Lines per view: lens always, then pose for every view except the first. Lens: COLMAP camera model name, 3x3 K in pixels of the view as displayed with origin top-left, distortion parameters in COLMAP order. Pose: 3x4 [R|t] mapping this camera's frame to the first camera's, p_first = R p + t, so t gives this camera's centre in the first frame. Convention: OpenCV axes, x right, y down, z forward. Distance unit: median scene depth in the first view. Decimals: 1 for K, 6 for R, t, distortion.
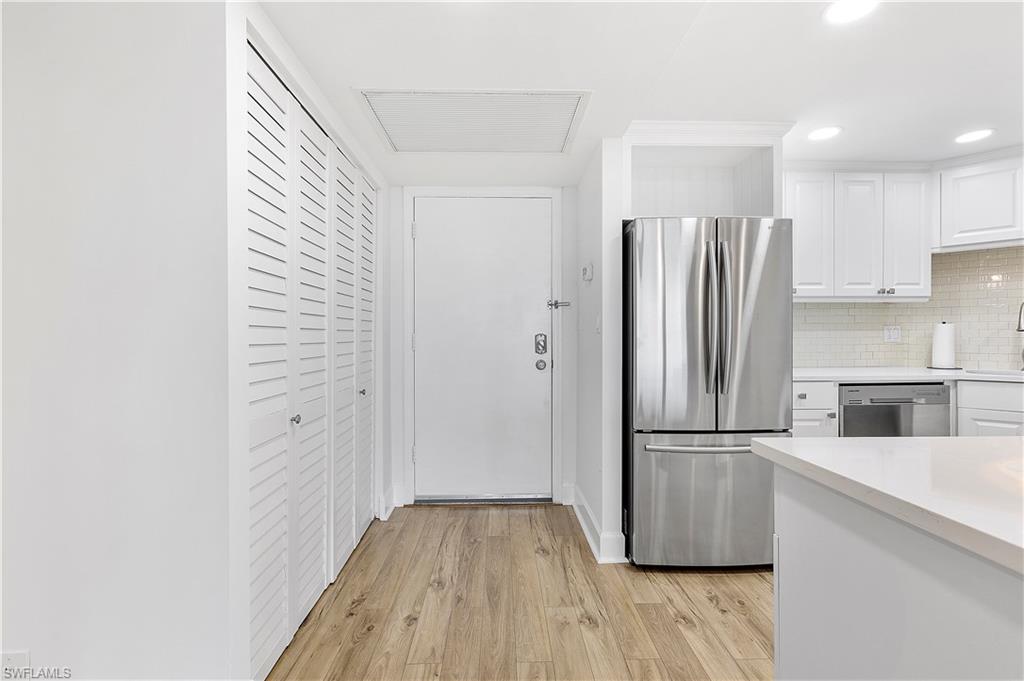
lens RADIAL K [[462.7, 0, 514.6], [0, 462.7, 336.0], [0, 0, 1]] dist [0.001893, 0.000157]
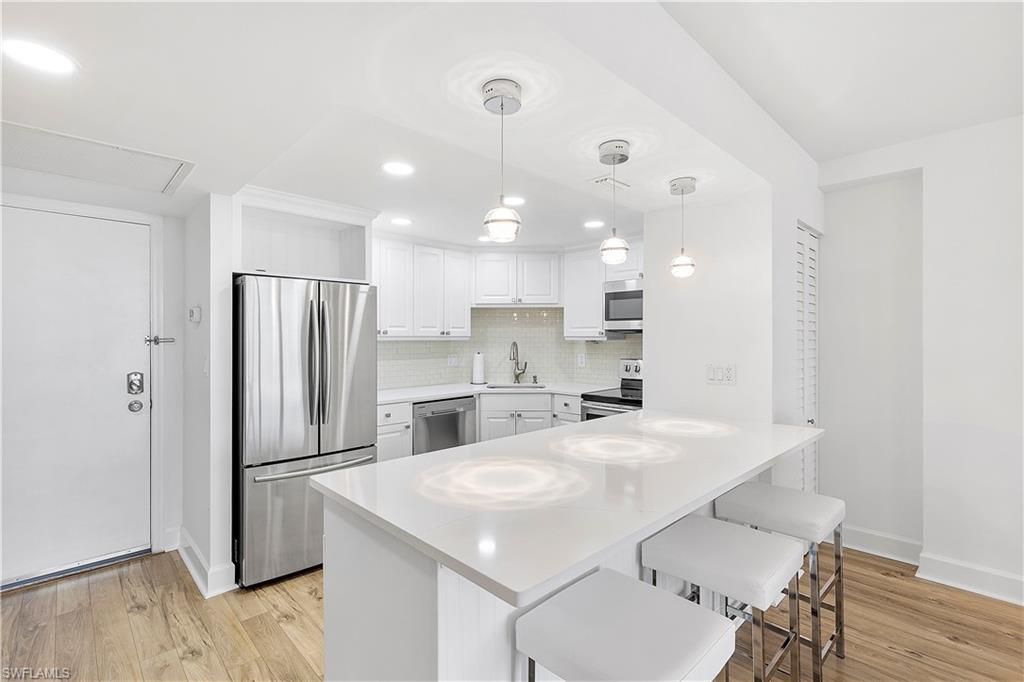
lens RADIAL K [[462.7, 0, 508.0], [0, 462.7, 339.5], [0, 0, 1]] dist [0.001893, 0.000157]
pose [[0.743012, -0.000661, 0.669277, -0.011454], [-0.000732, 0.999998, 0.001800, -0.089437], [-0.669277, -0.001828, 0.743010, -0.215107]]
